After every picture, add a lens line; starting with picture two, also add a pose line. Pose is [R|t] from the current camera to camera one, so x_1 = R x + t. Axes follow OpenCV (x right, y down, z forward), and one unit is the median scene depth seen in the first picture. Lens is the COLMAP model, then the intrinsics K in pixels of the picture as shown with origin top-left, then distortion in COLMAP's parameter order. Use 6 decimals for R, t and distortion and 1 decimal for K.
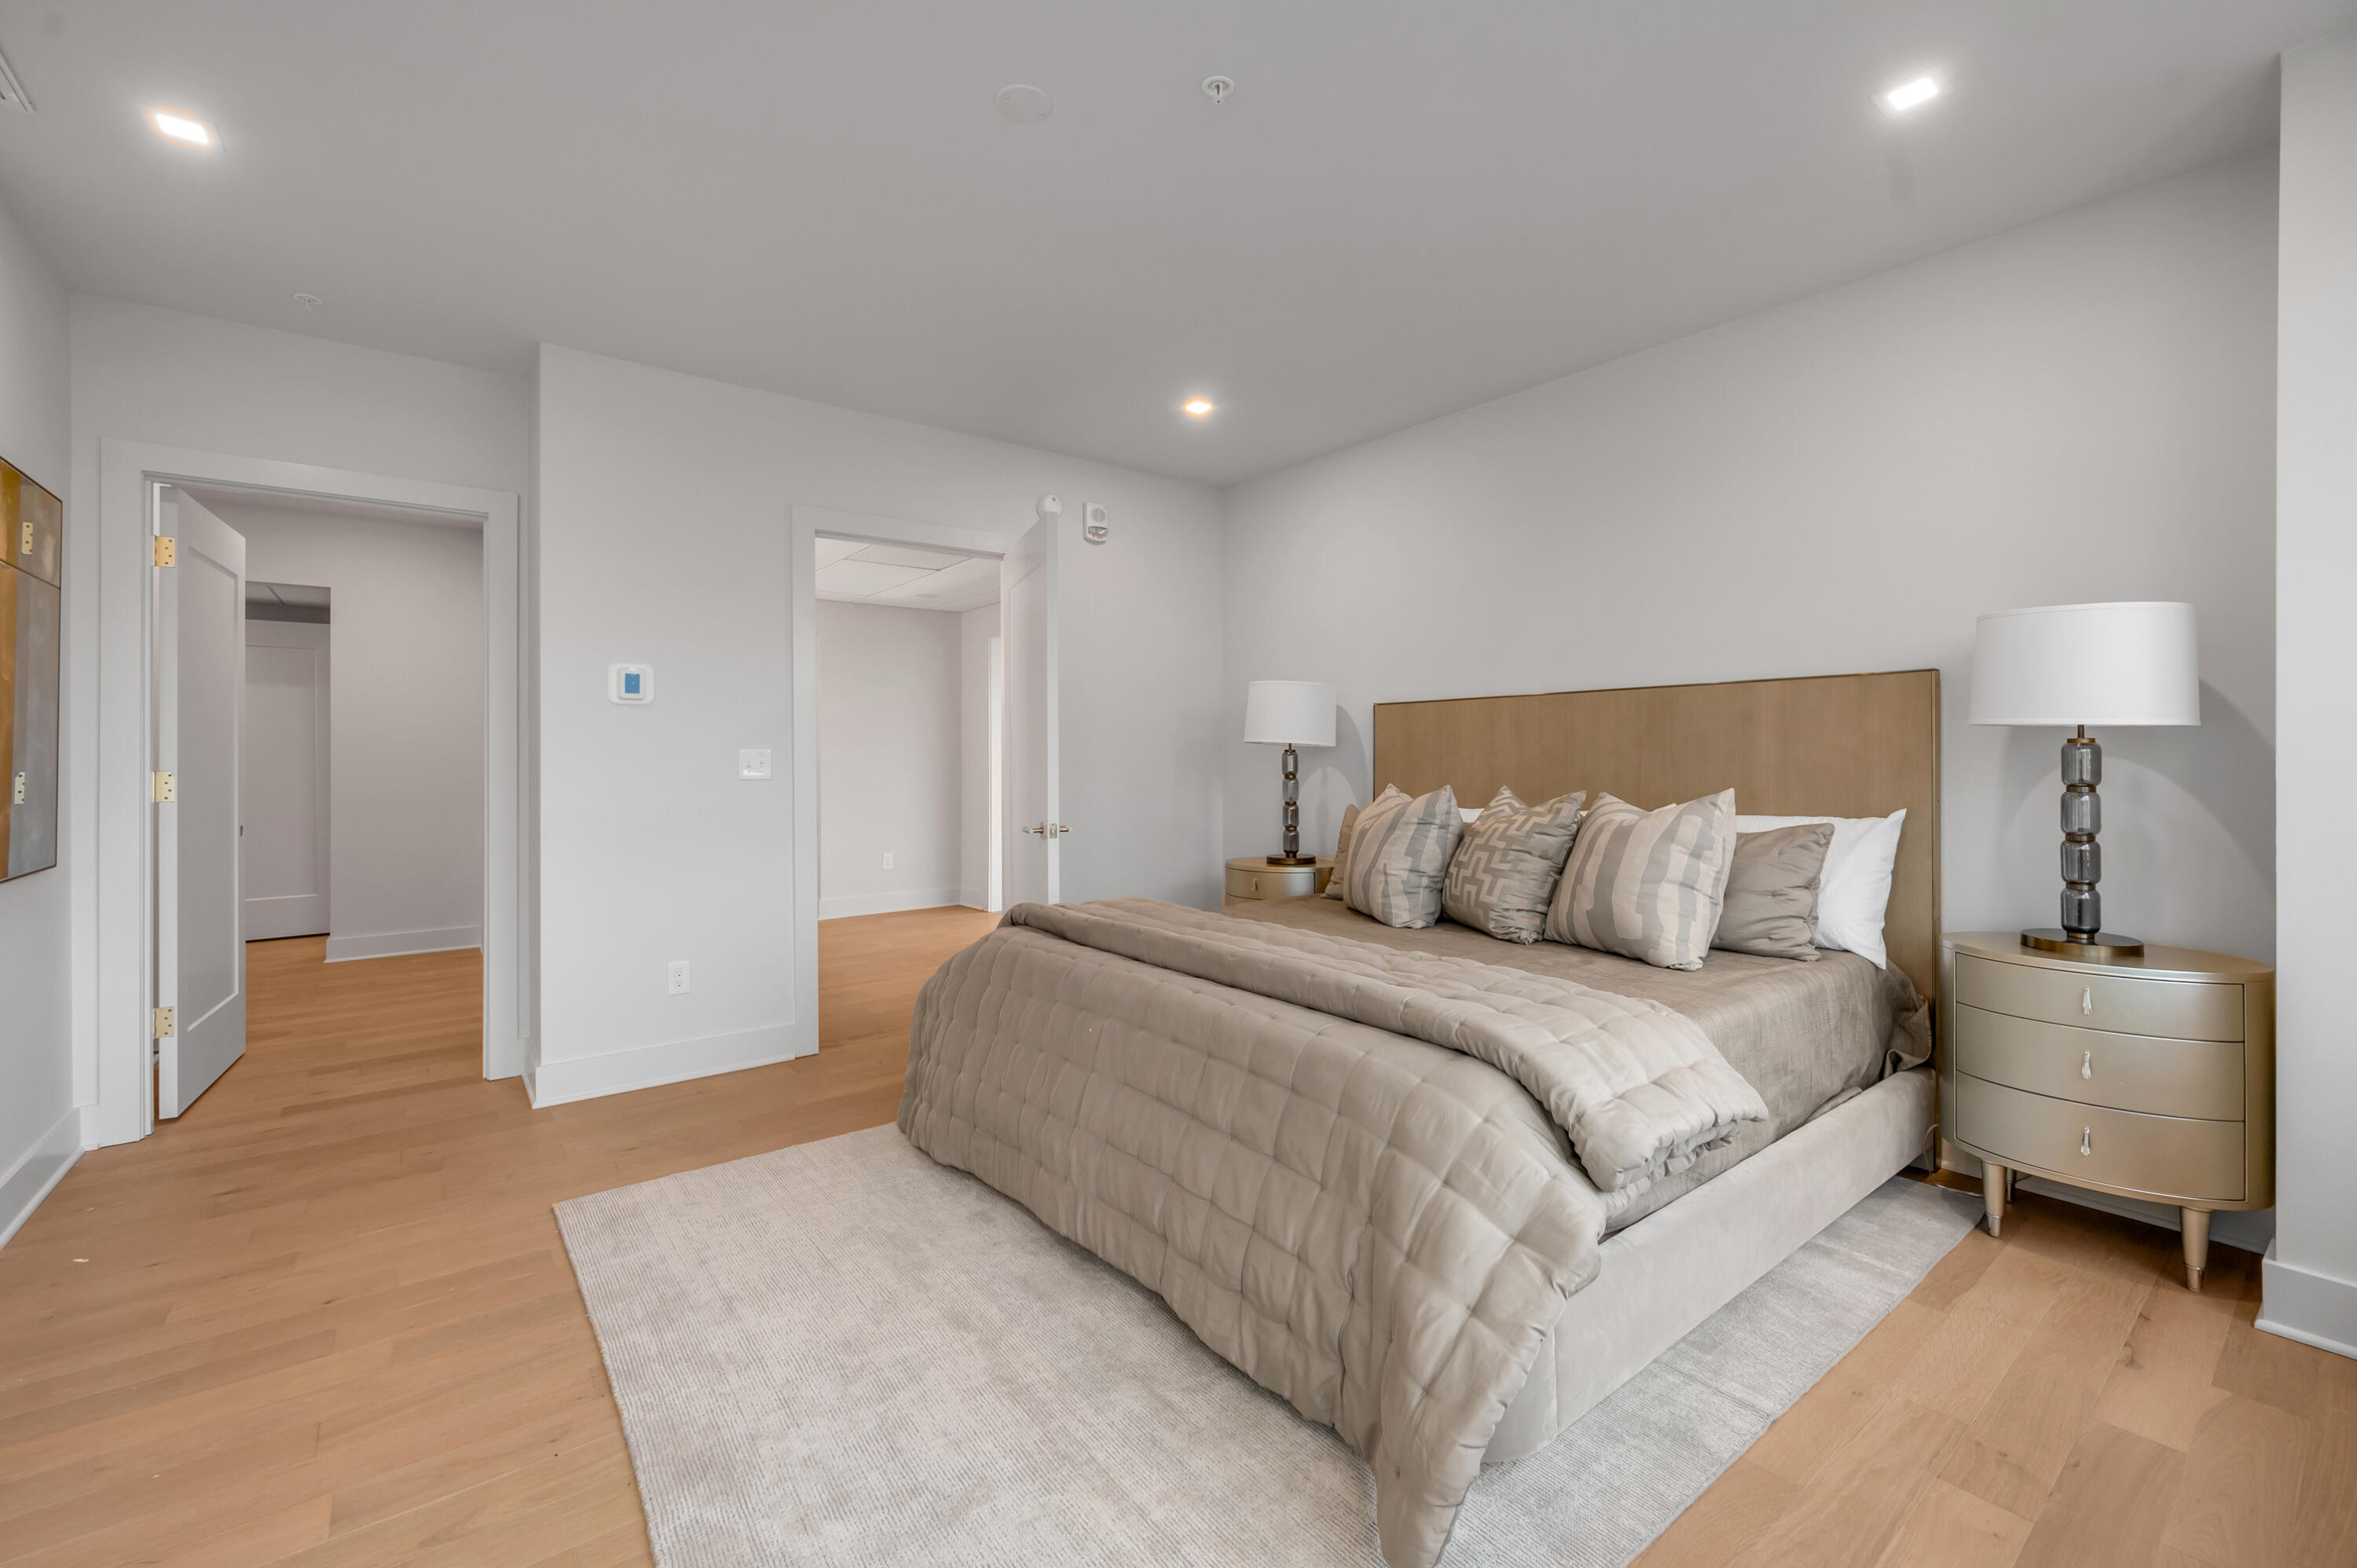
lens RADIAL K [[980.4, 0, 1183.9], [0, 980.4, 764.8], [0, 0, 1]] dist [-0.001240, -0.000093]
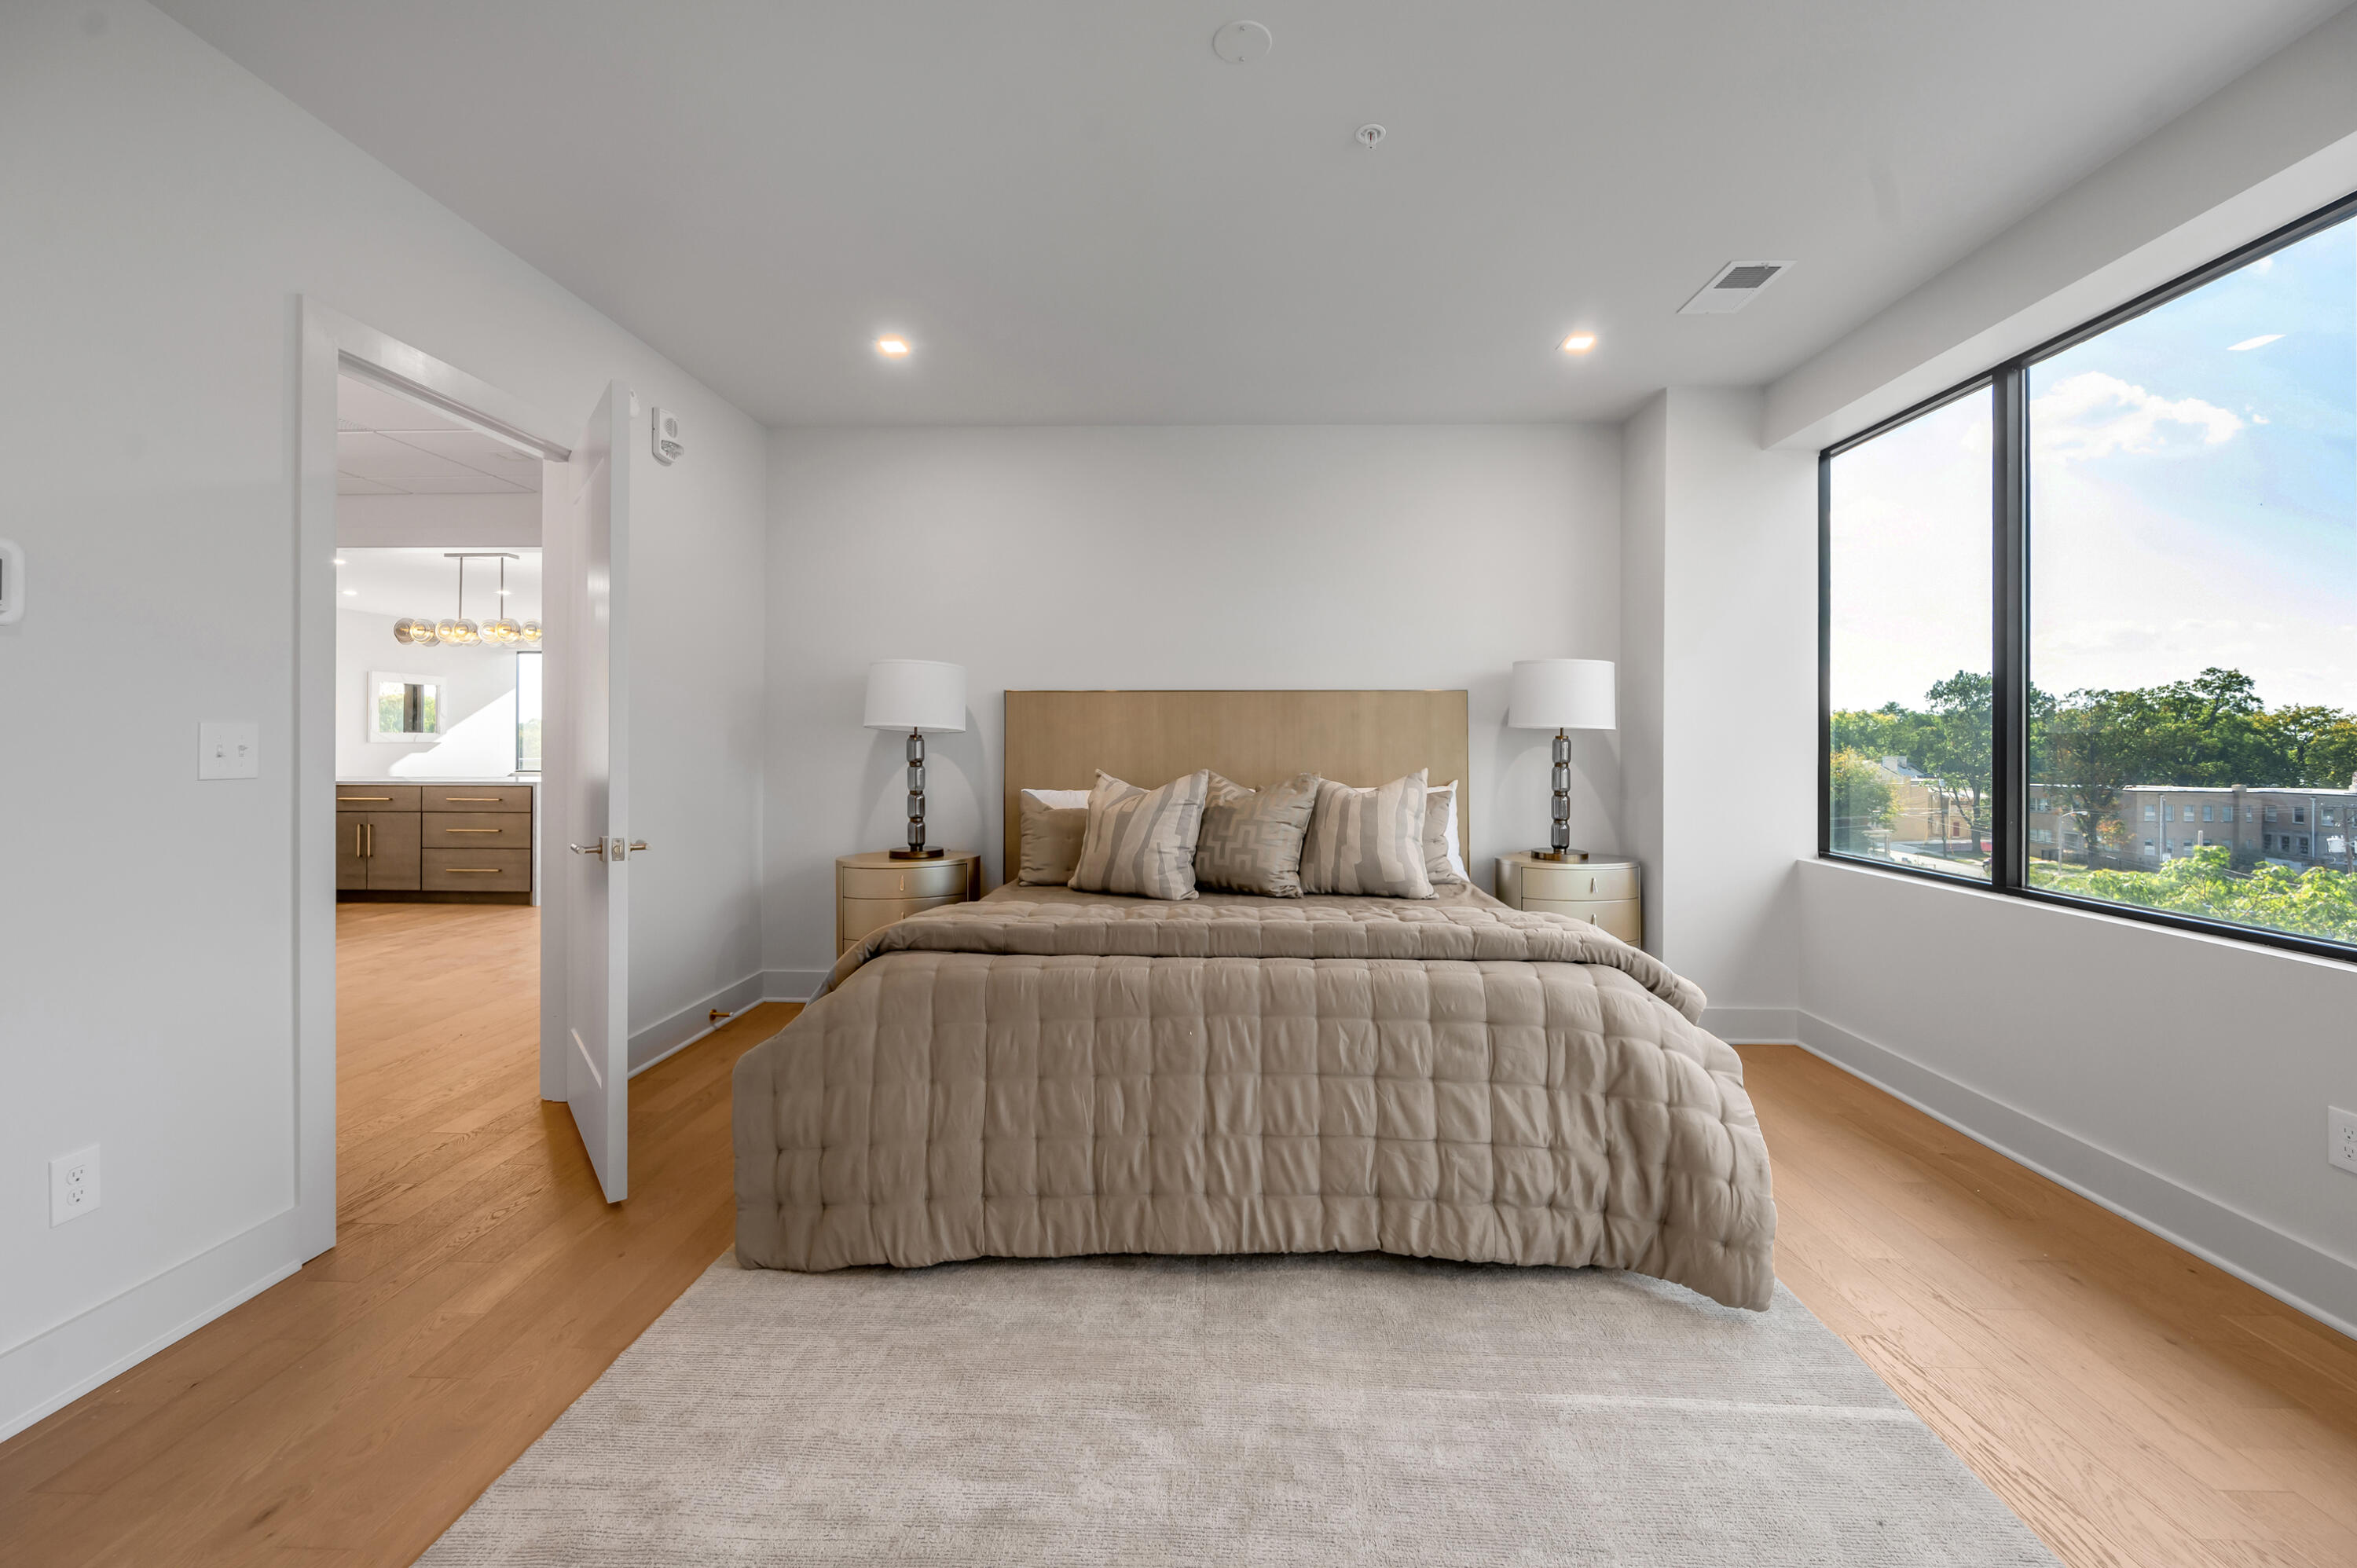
lens RADIAL K [[956.9, 0, 1191.8], [0, 956.9, 752.5], [0, 0, 1]] dist [-0.000832, 0.000022]
pose [[0.648852, -0.002607, 0.760910, -0.592462], [0.000140, 0.999995, 0.003307, -0.002317], [-0.760915, -0.002039, 0.648849, 0.300444]]
